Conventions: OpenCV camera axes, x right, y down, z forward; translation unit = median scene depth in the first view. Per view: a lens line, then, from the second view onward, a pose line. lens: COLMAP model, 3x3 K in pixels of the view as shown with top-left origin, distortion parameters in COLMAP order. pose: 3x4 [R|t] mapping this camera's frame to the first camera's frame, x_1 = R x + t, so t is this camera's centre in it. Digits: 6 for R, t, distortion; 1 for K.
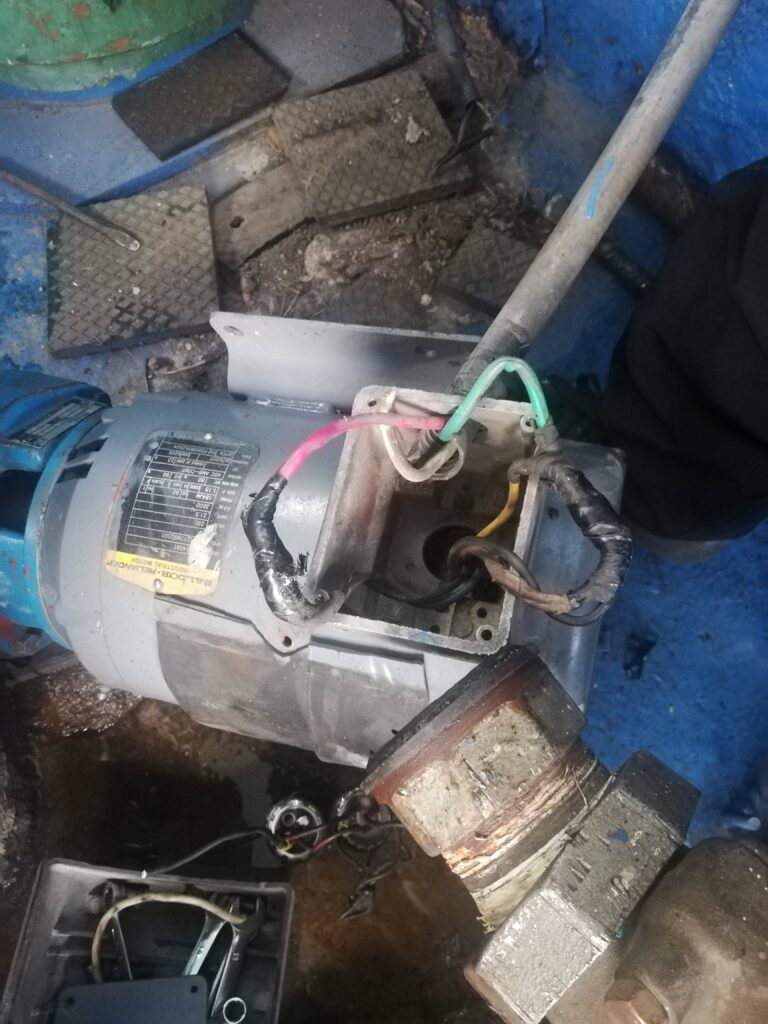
lens RADIAL K [[804.2, 0, 388.0], [0, 804.2, 532.5], [0, 0, 1]] dist [0.031509, -0.007951]
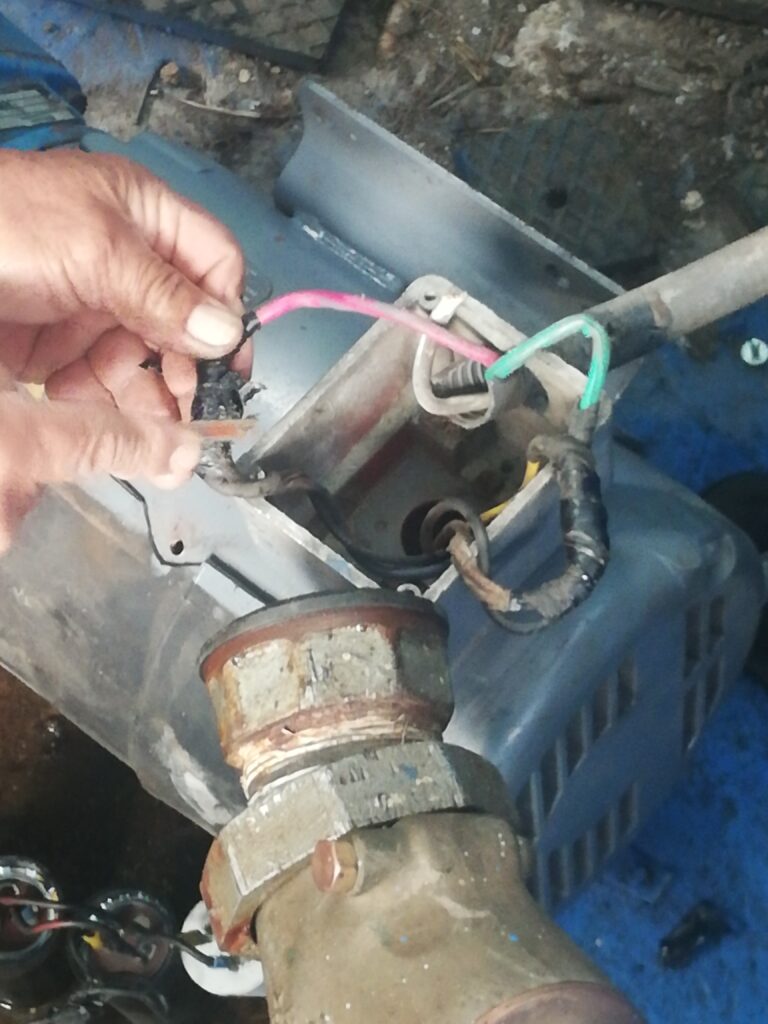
lens RADIAL K [[3044.4, 0, 383.4], [0, 3044.4, 512.2], [0, 0, 1]] dist [0.153318, 0.000000]
pose [[0.881084, 0.462343, -0.099647, 0.332680], [-0.470326, 0.878714, -0.081581, 0.285070], [0.049843, 0.118746, 0.991673, -1.910811]]
